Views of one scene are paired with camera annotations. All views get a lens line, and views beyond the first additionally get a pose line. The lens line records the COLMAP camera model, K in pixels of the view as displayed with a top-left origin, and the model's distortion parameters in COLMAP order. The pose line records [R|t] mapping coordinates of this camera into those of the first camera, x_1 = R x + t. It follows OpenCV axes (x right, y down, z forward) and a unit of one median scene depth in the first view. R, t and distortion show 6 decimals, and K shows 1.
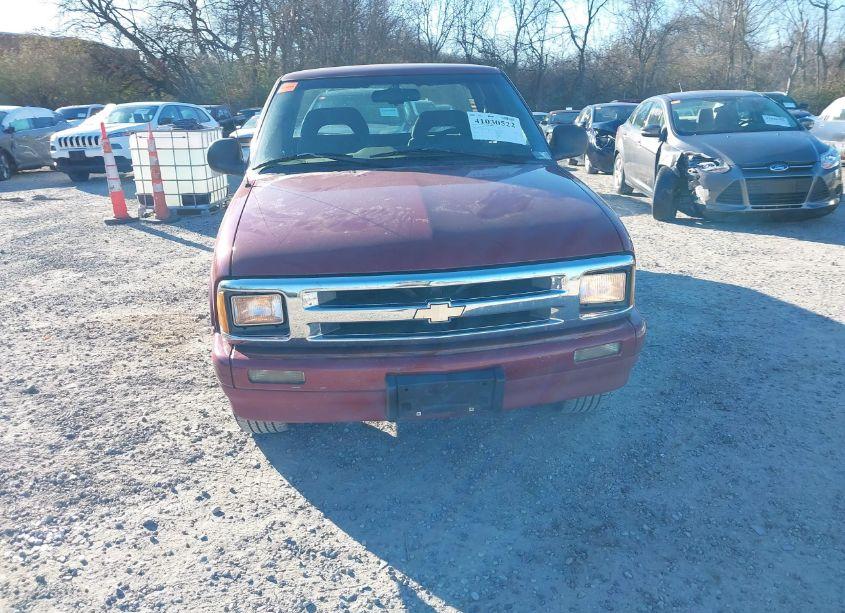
lens RADIAL K [[645.3, 0, 427.0], [0, 645.3, 309.1], [0, 0, 1]] dist [0.003218, -0.022464]
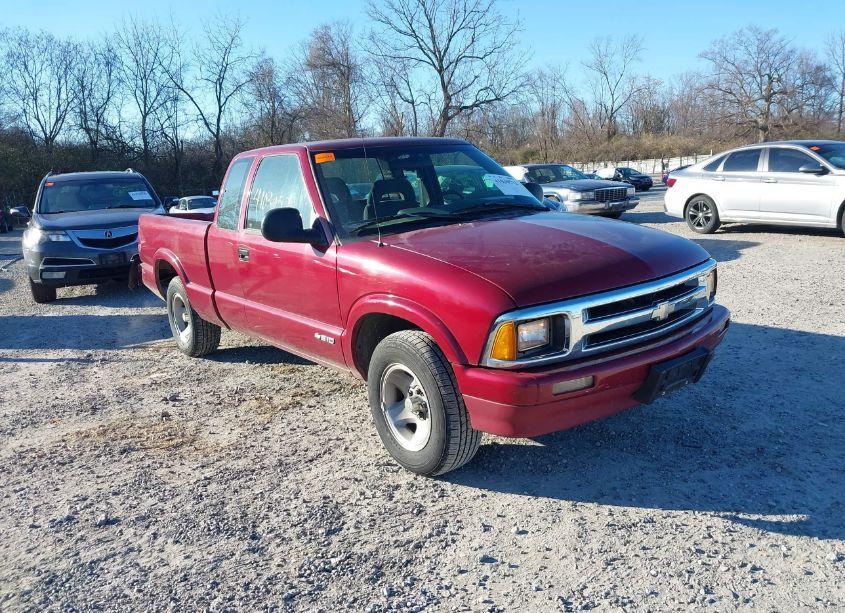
lens RADIAL K [[645.3, 0, 425.6], [0, 645.3, 305.0], [0, 0, 1]] dist [0.003218, -0.022464]
pose [[0.851994, -0.128377, 0.507569, -0.799968], [0.191842, 0.978593, -0.074511, -0.000648], [-0.487138, 0.160856, 0.858383, 0.087485]]
